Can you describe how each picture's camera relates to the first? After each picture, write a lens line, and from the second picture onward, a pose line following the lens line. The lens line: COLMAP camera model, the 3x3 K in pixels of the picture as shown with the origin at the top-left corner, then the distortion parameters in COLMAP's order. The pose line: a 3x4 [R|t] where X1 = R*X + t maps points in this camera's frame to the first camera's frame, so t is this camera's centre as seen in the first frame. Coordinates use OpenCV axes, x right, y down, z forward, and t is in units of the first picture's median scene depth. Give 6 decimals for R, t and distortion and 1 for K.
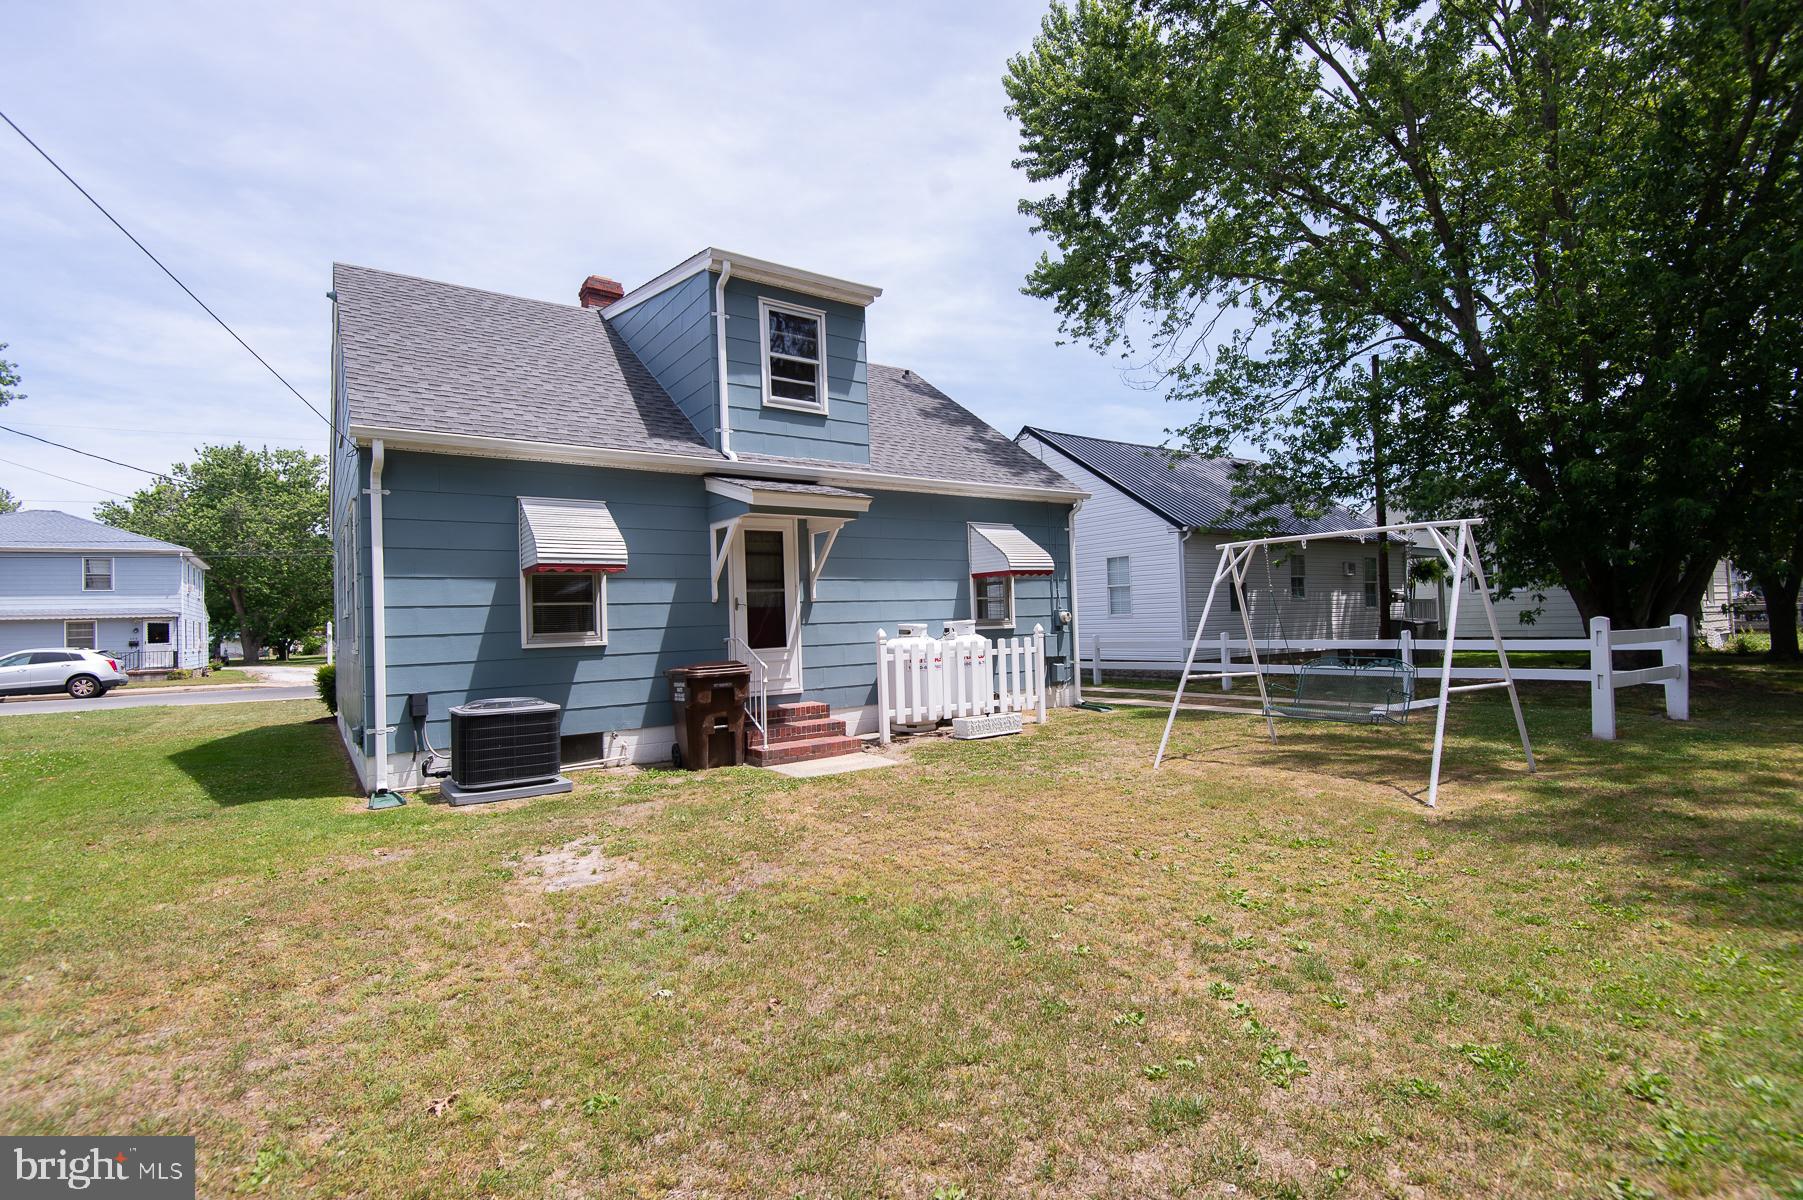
lens RADIAL K [[836.9, 0, 896.7], [0, 836.9, 598.1], [0, 0, 1]] dist [0.021740, -0.014270]
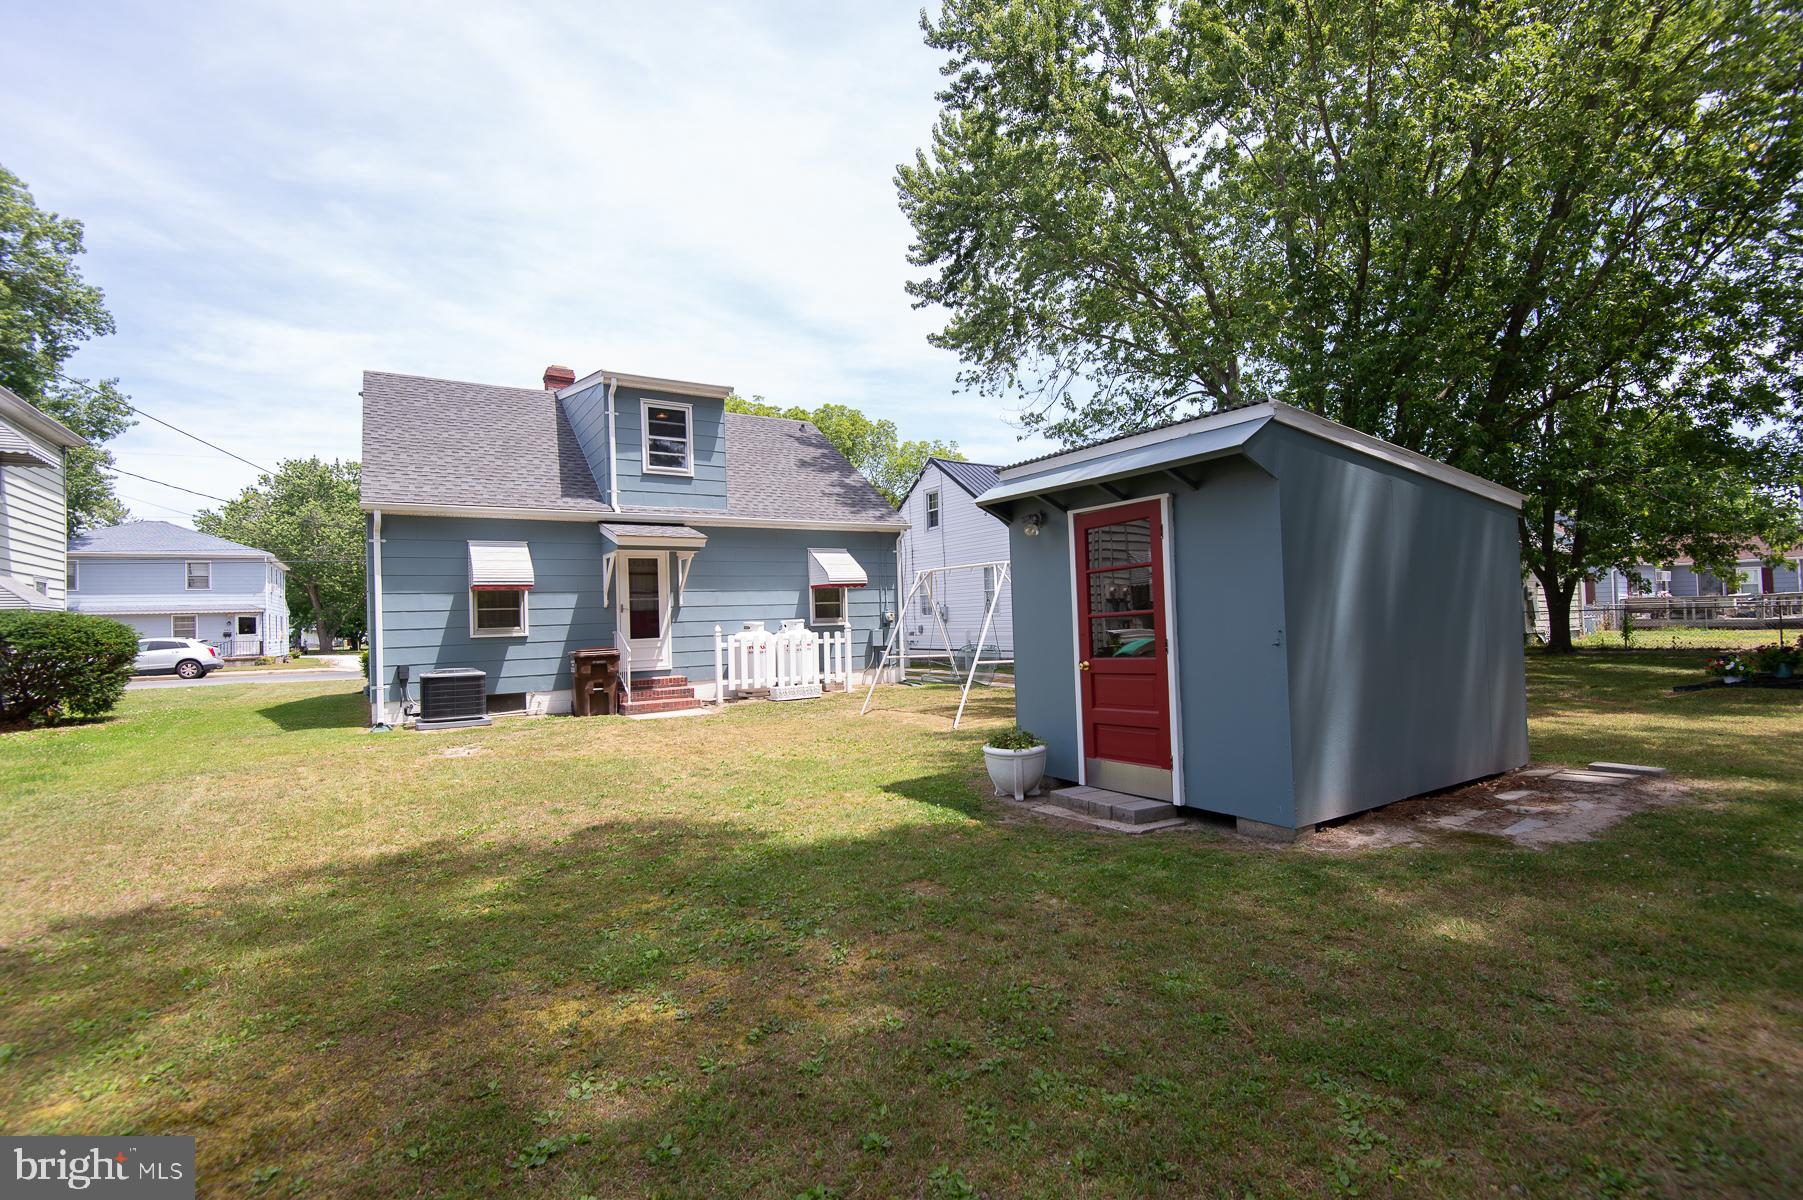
lens RADIAL K [[836.9, 0, 903.3], [0, 836.9, 597.8], [0, 0, 1]] dist [0.021740, -0.014270]
pose [[0.998379, 0.001028, -0.056910, 0.360040], [-0.000642, 0.999977, 0.006796, -0.020511], [0.056916, -0.006748, 0.998356, -0.417421]]
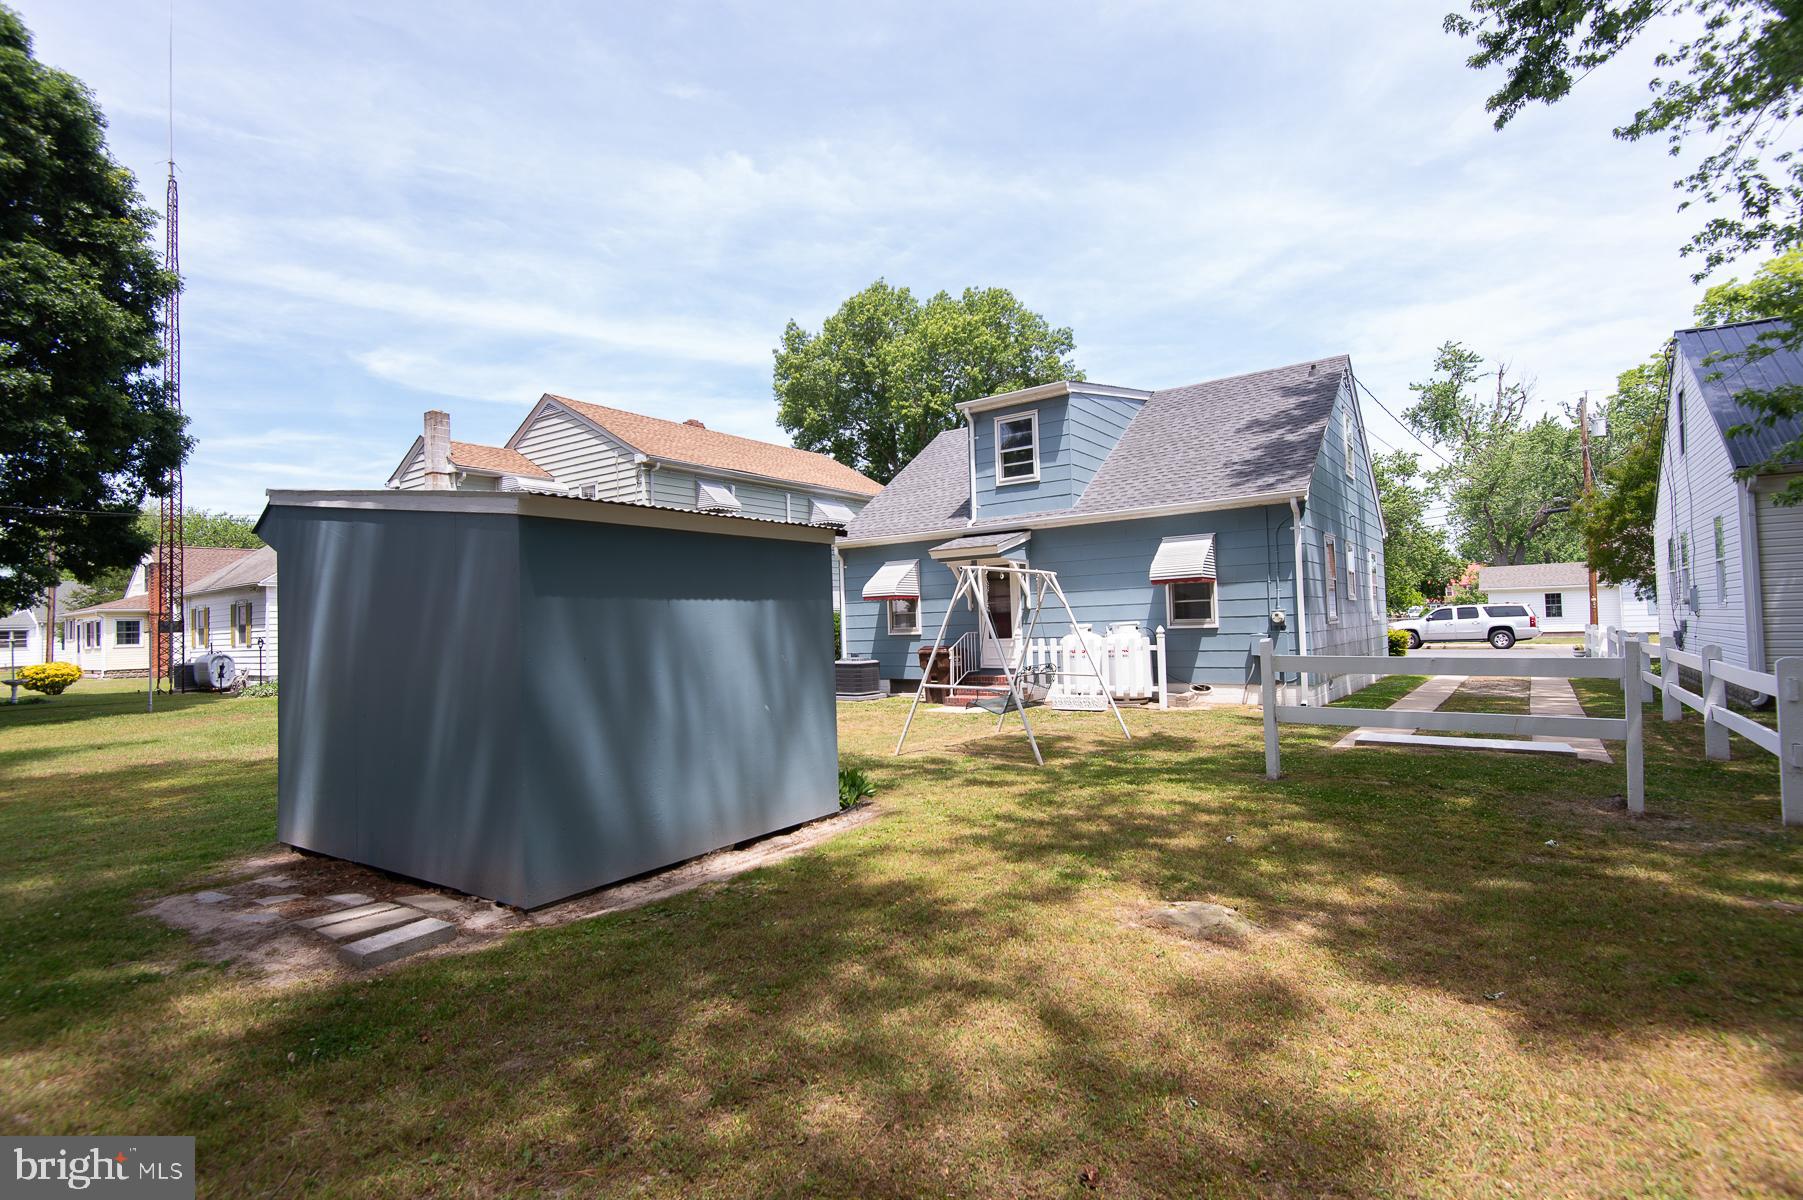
lens RADIAL K [[836.9, 0, 897.7], [0, 836.9, 601.2], [0, 0, 1]] dist [0.021740, -0.014270]
pose [[0.295661, -0.005993, -0.955274, 1.238189], [0.043969, 0.999006, 0.007341, -0.030286], [0.954280, -0.044173, 0.295631, 0.324672]]
